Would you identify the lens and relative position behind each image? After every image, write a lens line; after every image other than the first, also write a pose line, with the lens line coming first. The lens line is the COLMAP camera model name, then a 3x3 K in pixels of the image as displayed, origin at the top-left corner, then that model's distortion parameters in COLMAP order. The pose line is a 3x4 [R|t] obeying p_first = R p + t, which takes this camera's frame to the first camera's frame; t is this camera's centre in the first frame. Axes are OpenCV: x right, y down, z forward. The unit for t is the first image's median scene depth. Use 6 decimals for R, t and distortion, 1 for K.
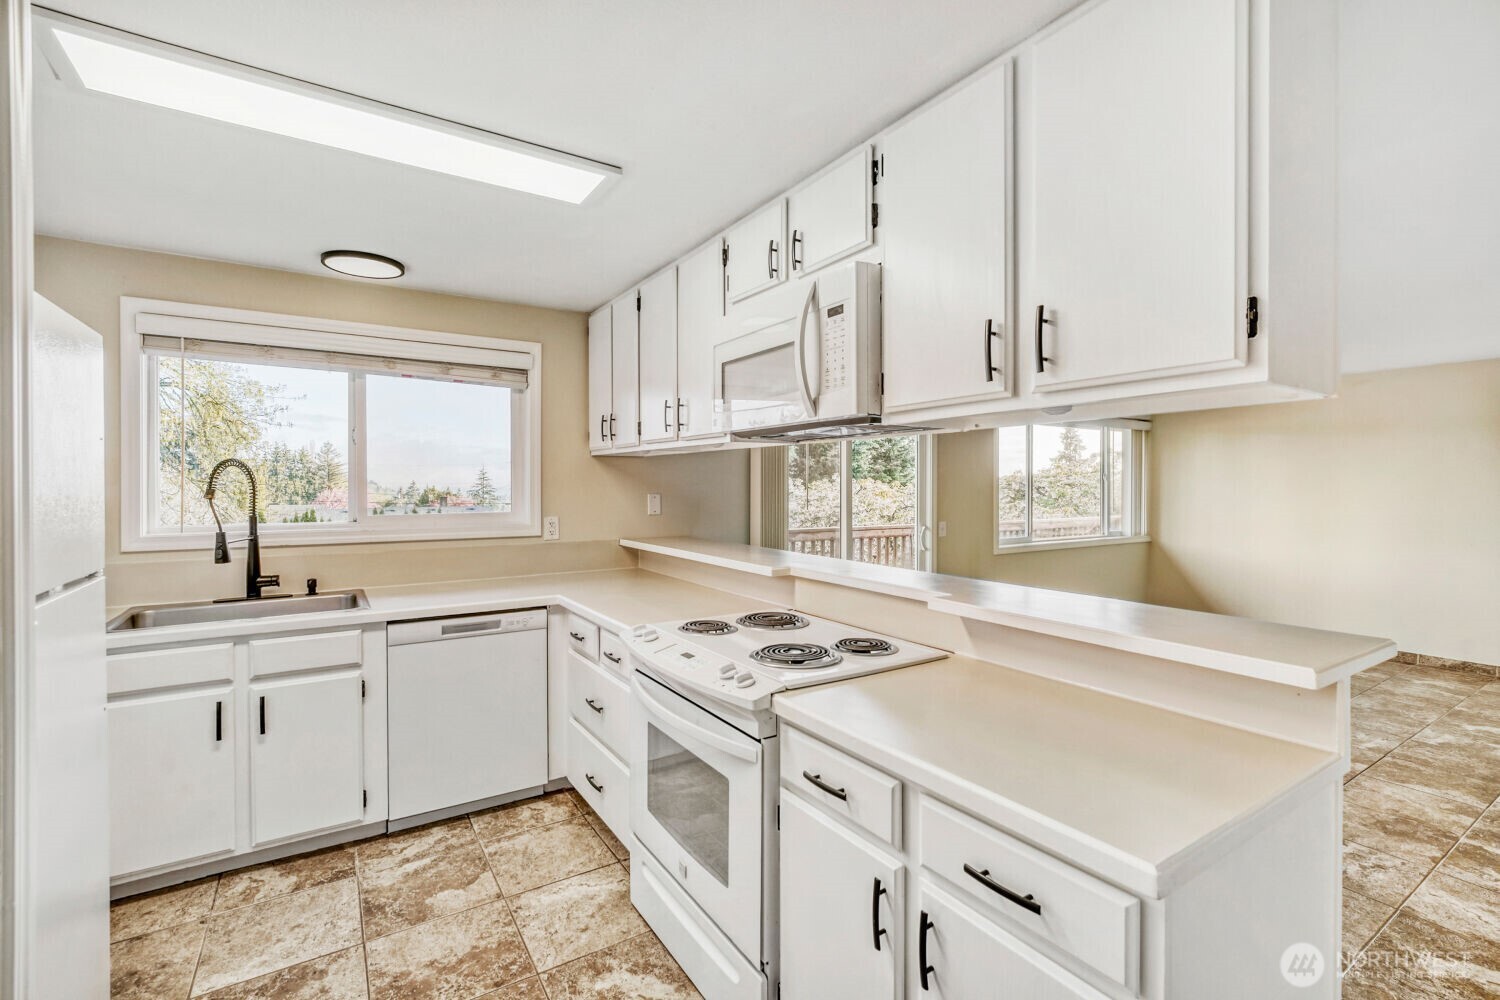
lens RADIAL K [[654.7, 0, 749.3], [0, 654.7, 490.1], [0, 0, 1]] dist [-0.016699, 0.008990]
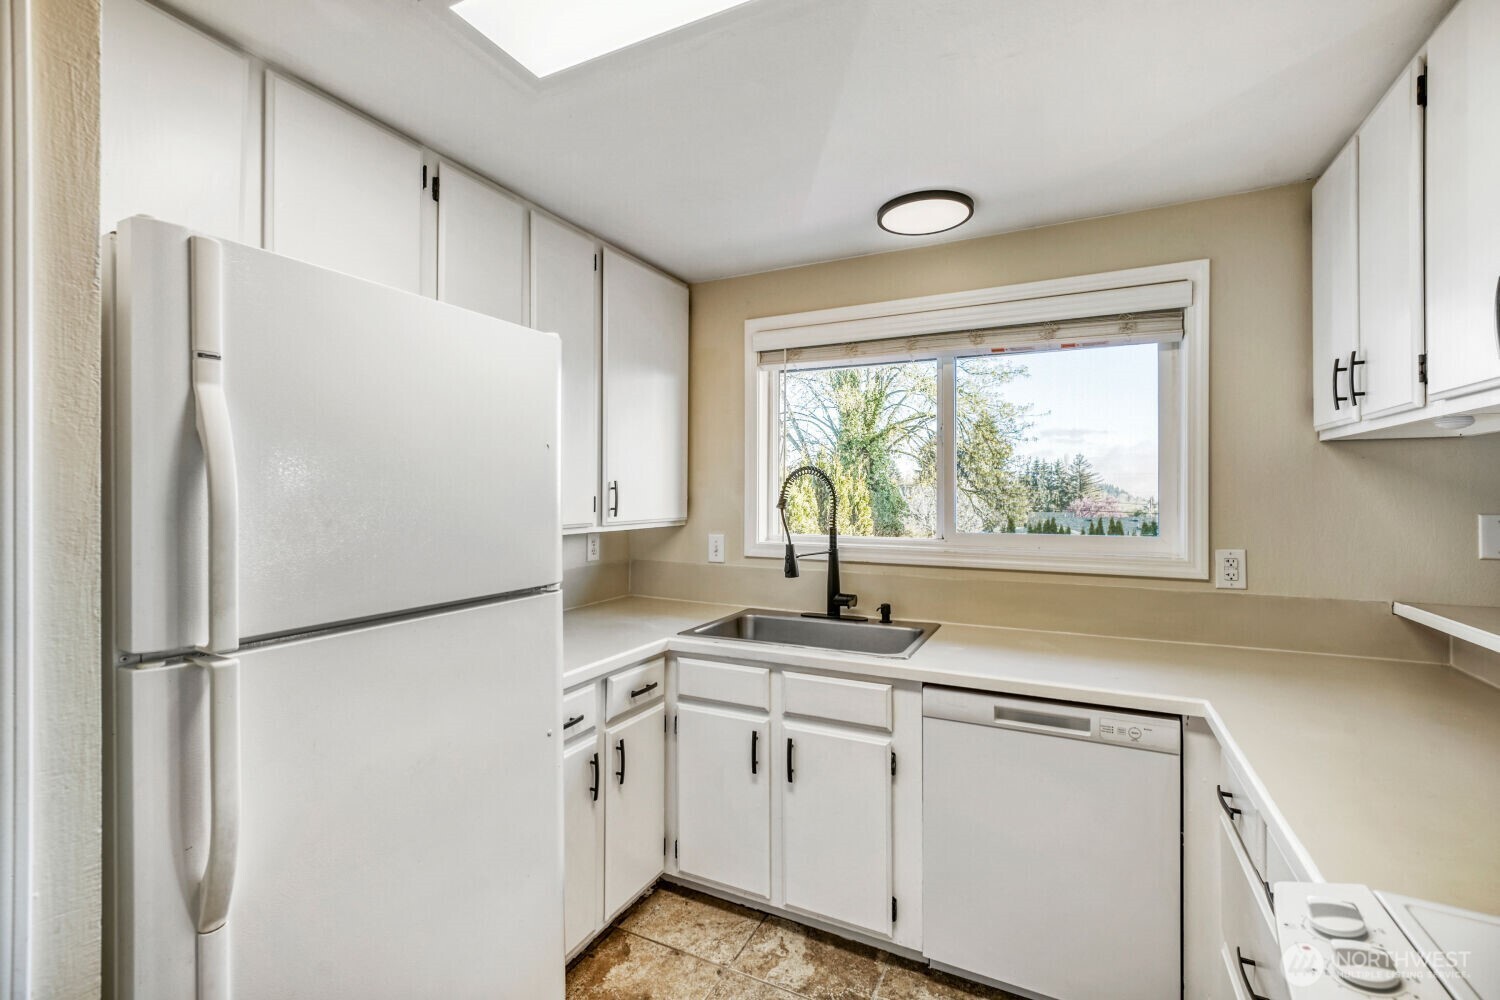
lens RADIAL K [[654.7, 0, 749.3], [0, 654.7, 490.1], [0, 0, 1]] dist [-0.016699, 0.008990]
pose [[0.504815, -0.003981, -0.863218, -0.020157], [-0.008523, 0.999918, -0.009596, -0.003628], [0.863185, 0.012201, 0.504740, 0.422688]]
